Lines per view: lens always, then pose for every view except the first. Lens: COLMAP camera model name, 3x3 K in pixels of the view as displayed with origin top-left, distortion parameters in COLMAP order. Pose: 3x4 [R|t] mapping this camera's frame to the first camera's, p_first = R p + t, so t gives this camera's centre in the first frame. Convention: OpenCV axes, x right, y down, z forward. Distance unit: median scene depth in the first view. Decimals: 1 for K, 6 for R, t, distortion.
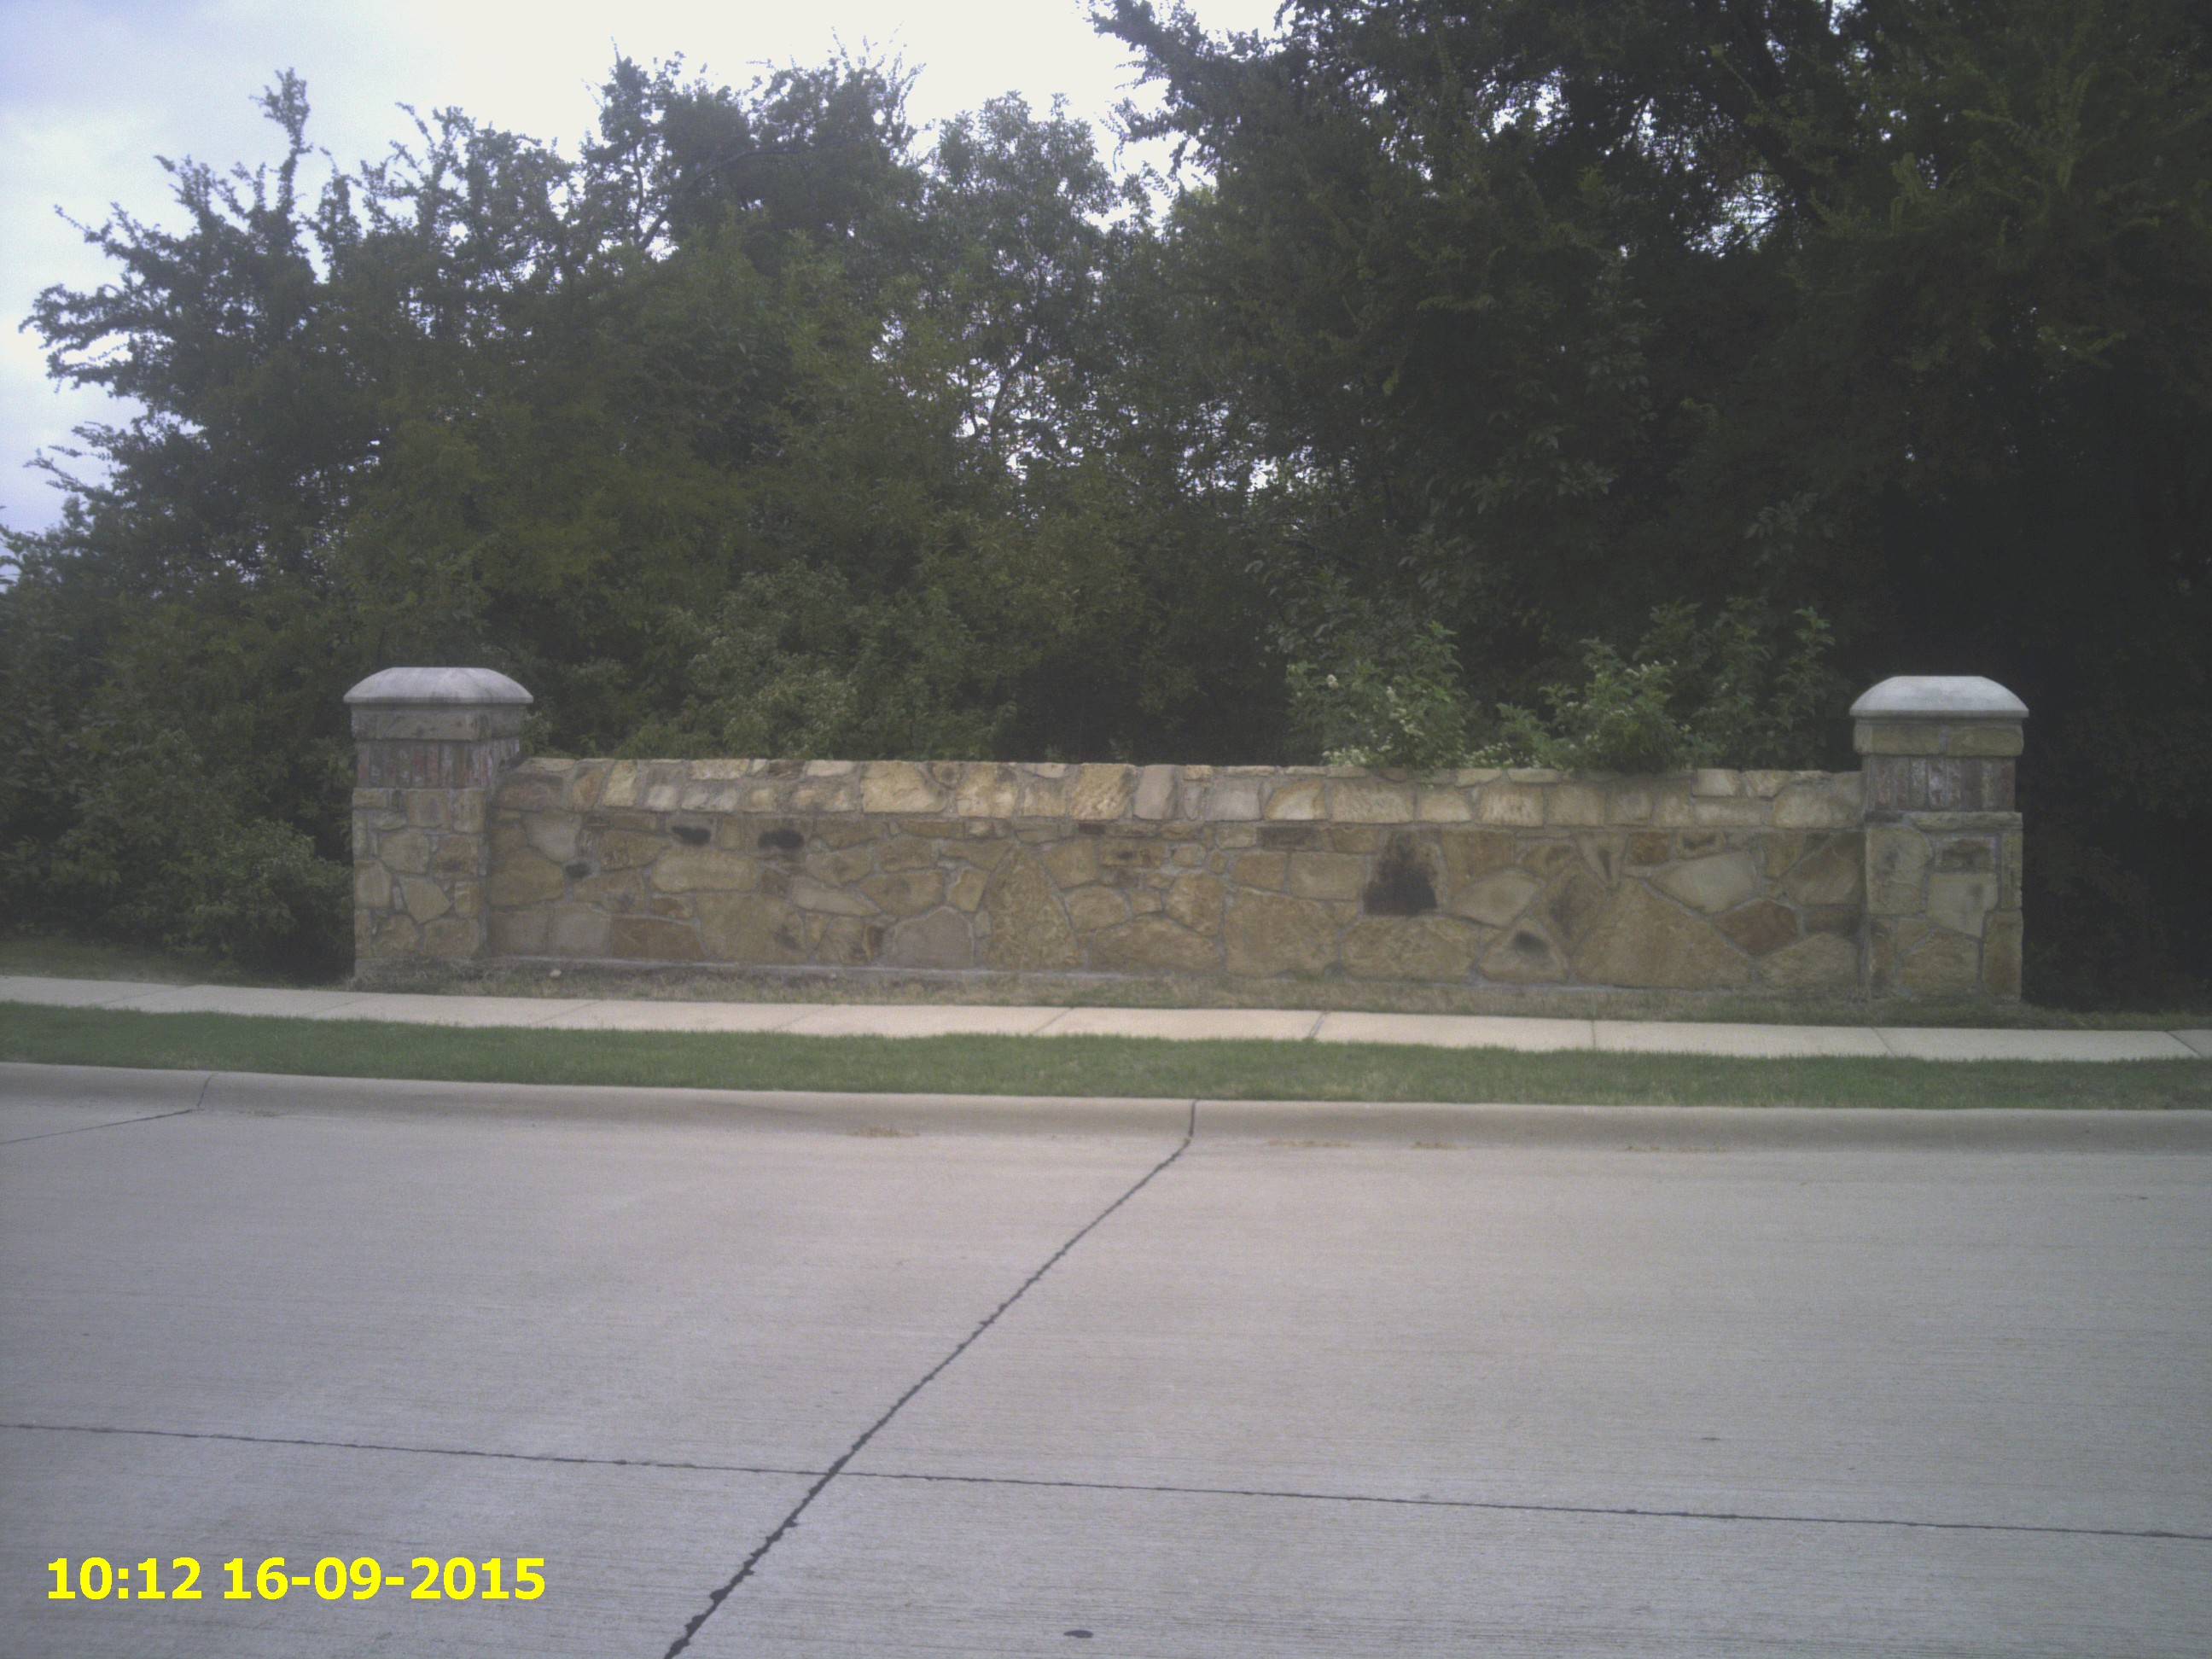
lens RADIAL K [[2386.6, 0, 1106.0], [0, 2386.6, 829.5], [0, 0, 1]] dist [-0.003472, -0.013148]
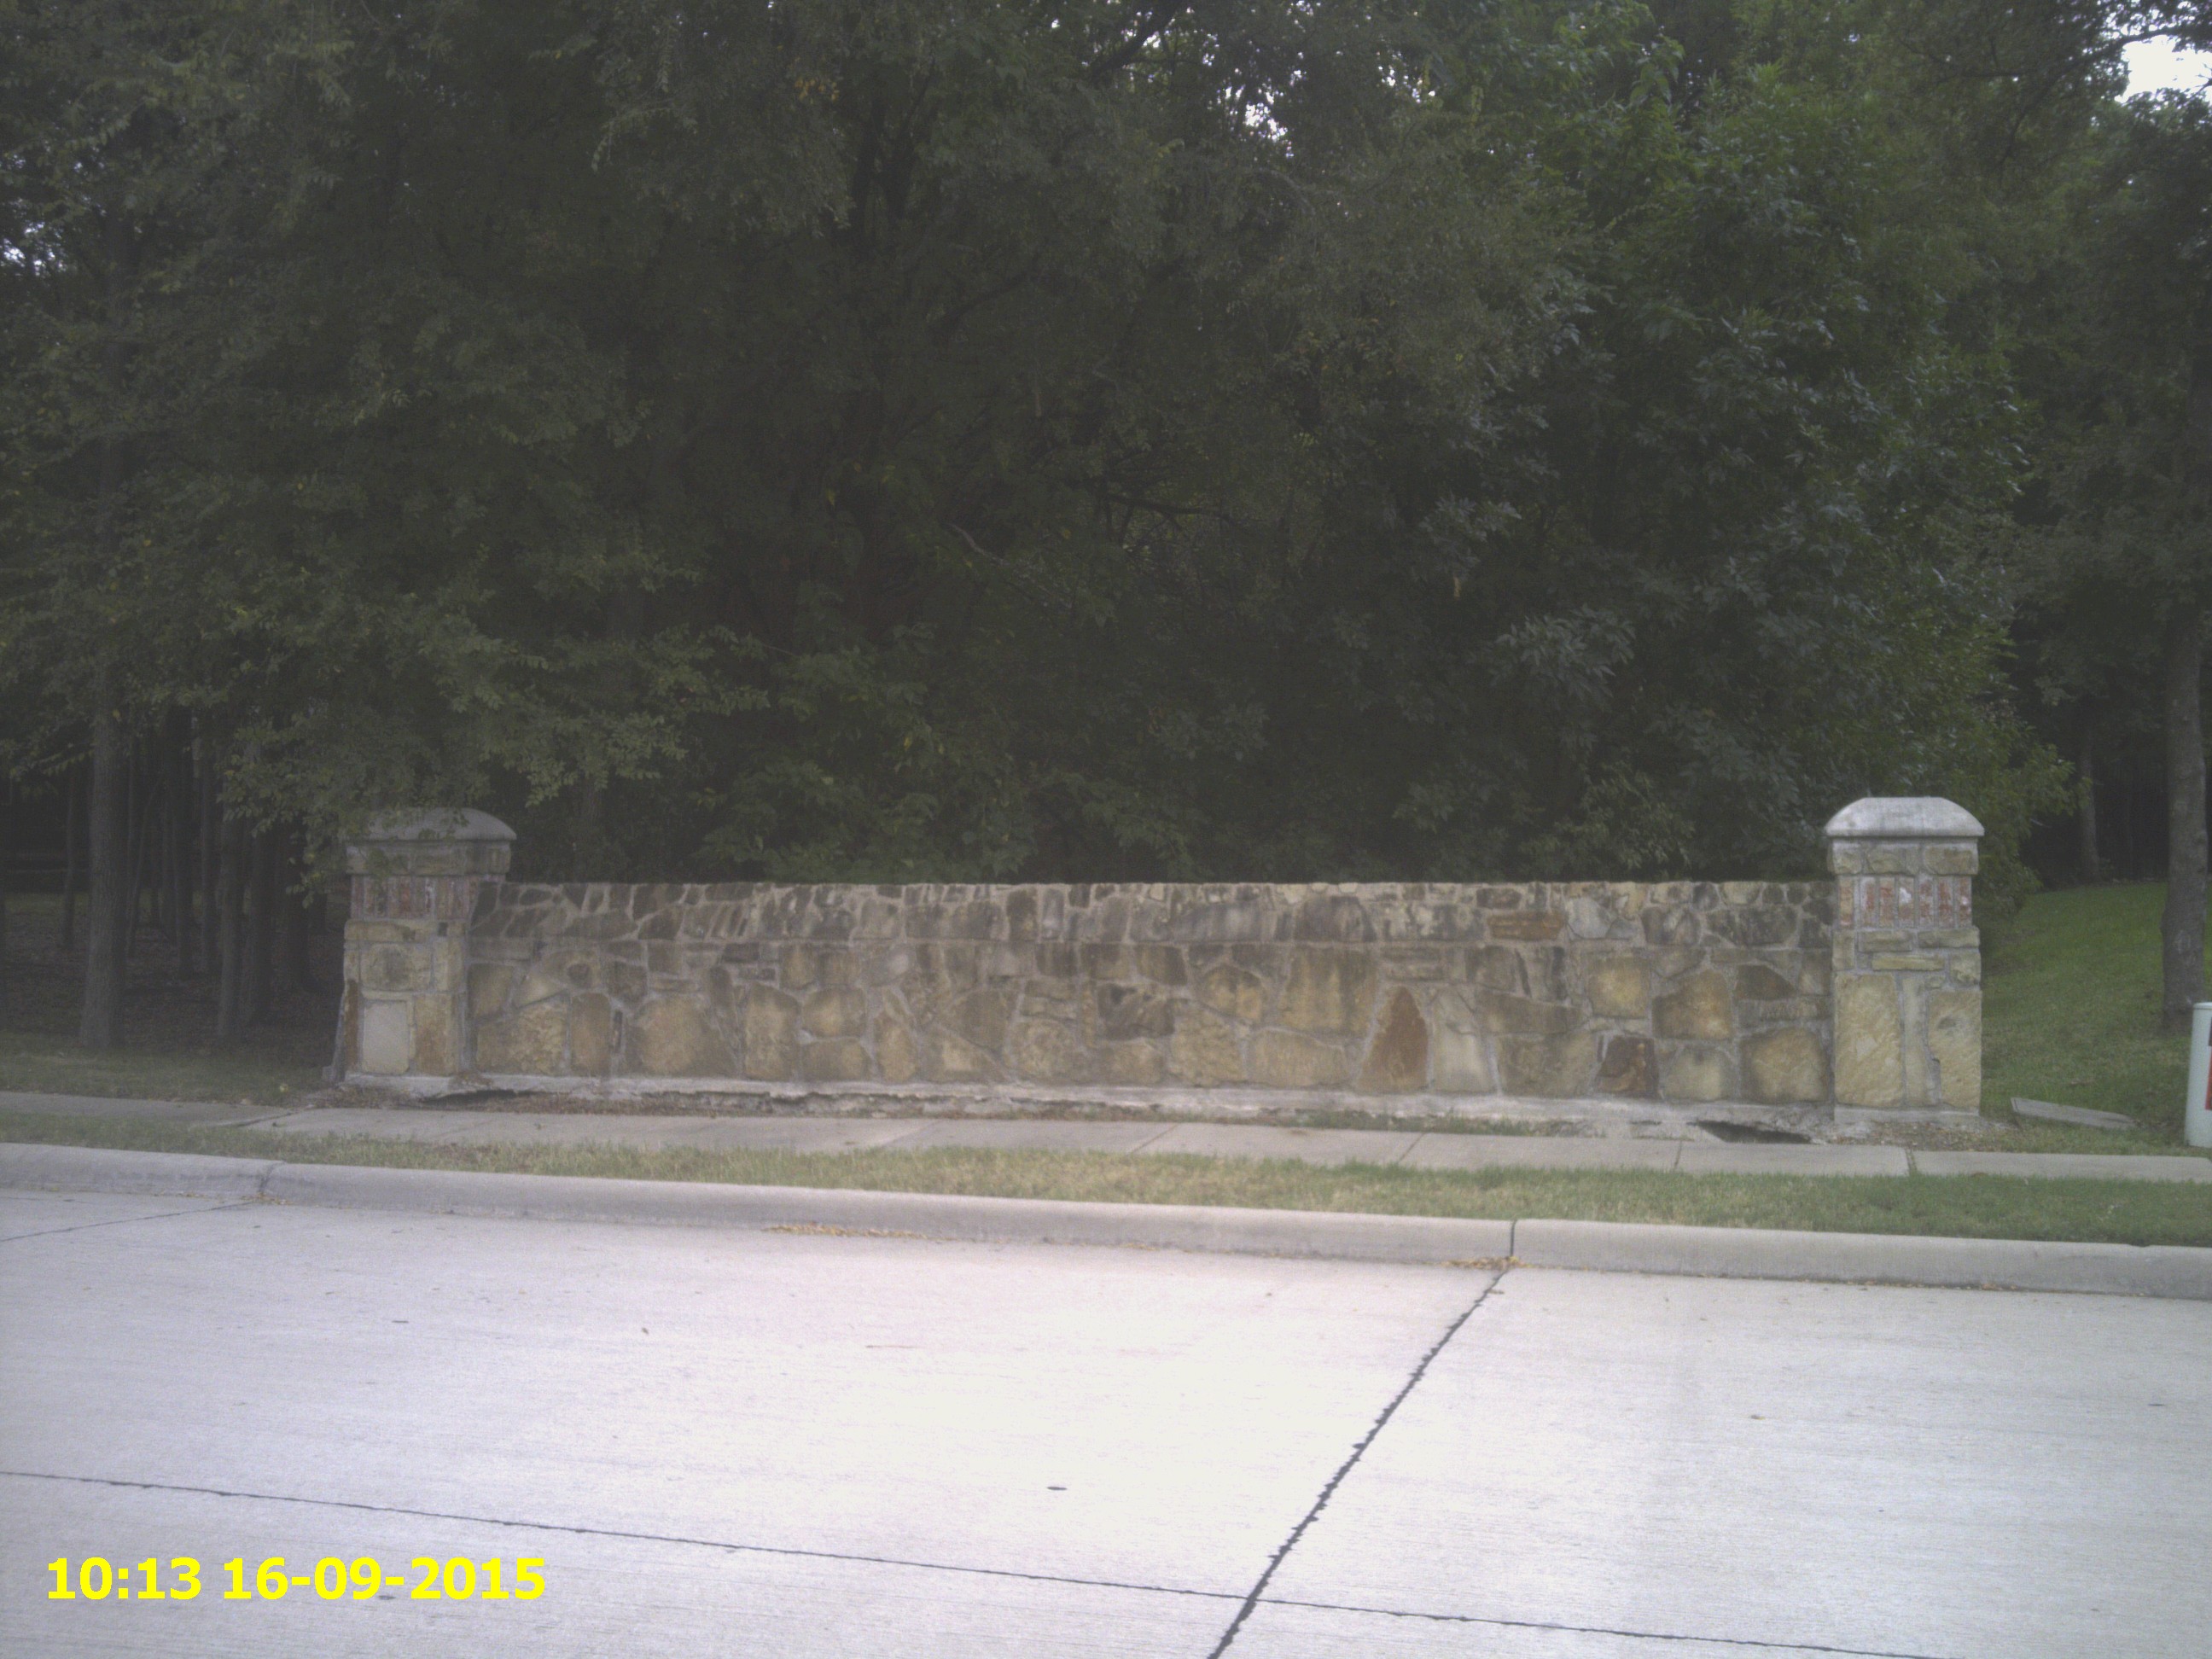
lens RADIAL K [[2386.6, 0, 1106.0], [0, 2386.6, 829.5], [0, 0, 1]] dist [-0.003472, -0.013148]
pose [[-0.995980, 0.001683, 0.089558, -0.149140], [0.006135, 0.998758, 0.049454, -0.123888], [-0.089363, 0.049805, -0.994753, 2.082525]]
